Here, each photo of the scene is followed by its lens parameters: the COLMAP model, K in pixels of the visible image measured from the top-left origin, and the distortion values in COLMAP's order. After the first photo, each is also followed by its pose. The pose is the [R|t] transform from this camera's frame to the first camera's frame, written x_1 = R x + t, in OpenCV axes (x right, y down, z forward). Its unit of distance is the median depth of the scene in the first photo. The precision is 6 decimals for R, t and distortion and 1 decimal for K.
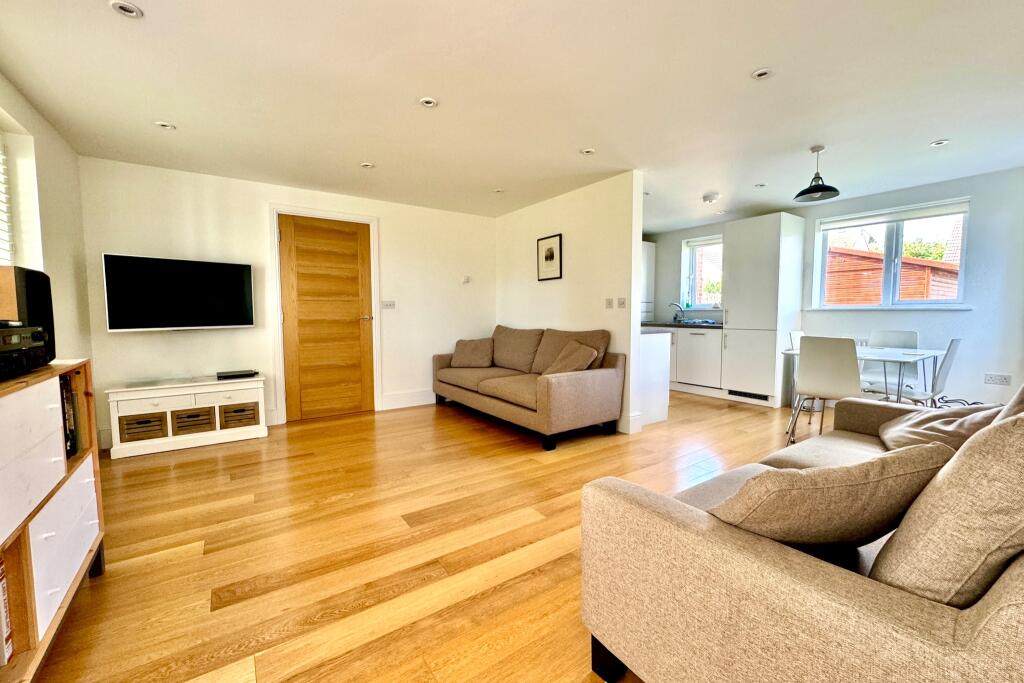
lens RADIAL K [[416.7, 0, 512.2], [0, 416.7, 342.2], [0, 0, 1]] dist [-0.001464, -0.000326]
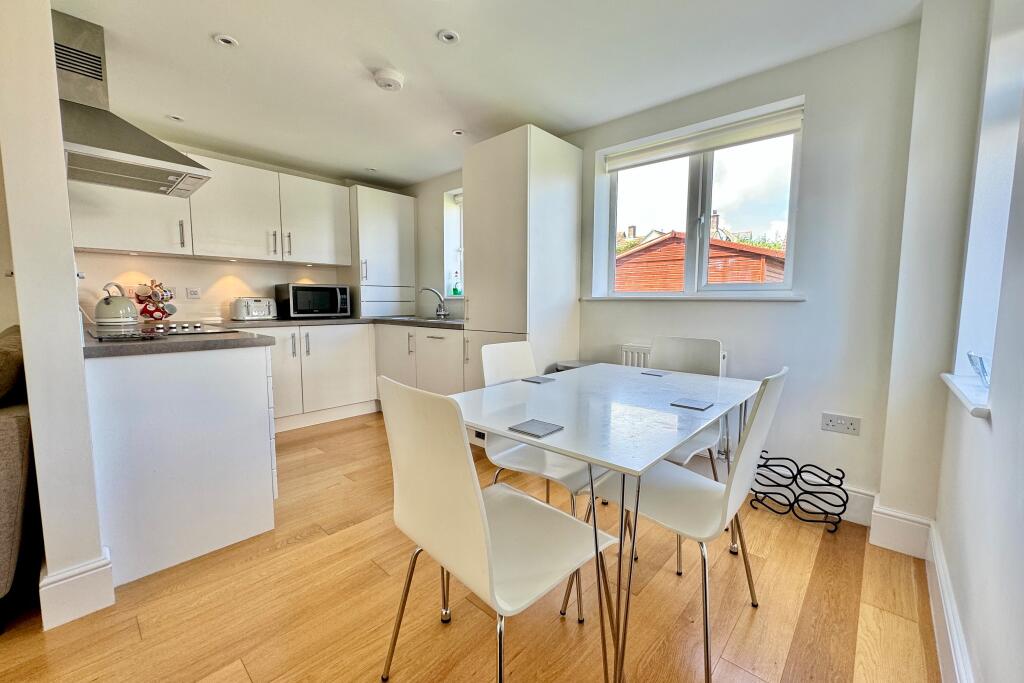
lens RADIAL K [[416.7, 0, 509.8], [0, 416.7, 341.7], [0, 0, 1]] dist [-0.001464, -0.000326]
pose [[0.974278, -0.013841, 0.224926, 0.447531], [0.008443, 0.999653, 0.024947, -0.029923], [-0.225193, -0.022406, 0.974056, 0.410085]]
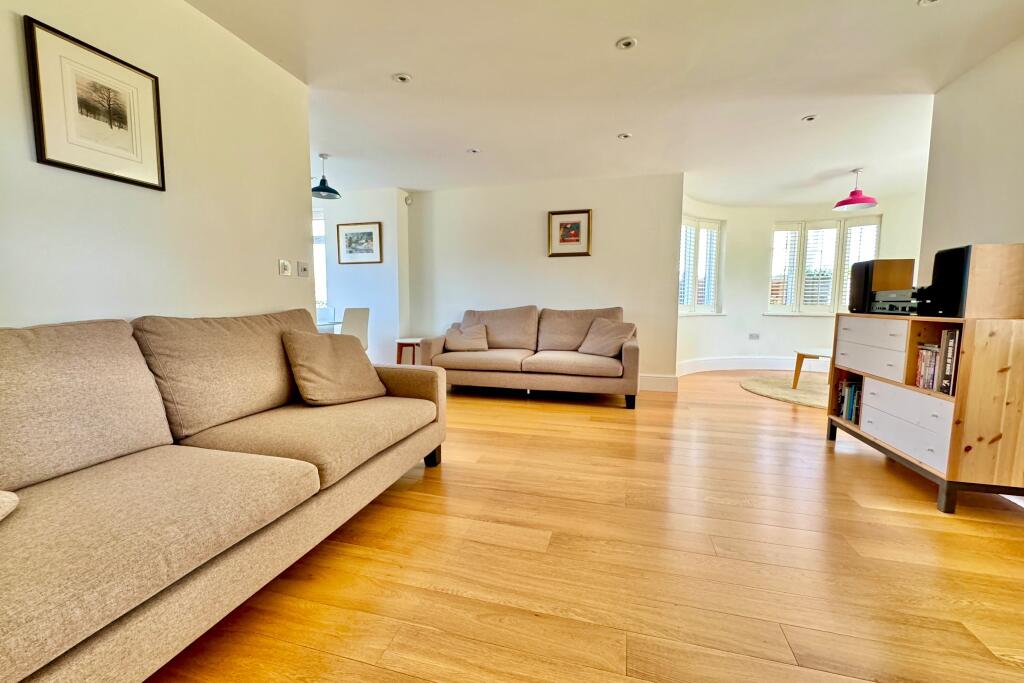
lens RADIAL K [[416.7, 0, 511.4], [0, 416.7, 340.0], [0, 0, 1]] dist [-0.001464, -0.000326]
pose [[-0.643487, -0.071177, 0.762141, -0.573481], [0.050419, 0.989564, 0.134986, -0.061613], [-0.763795, 0.125288, -0.633183, 1.371454]]
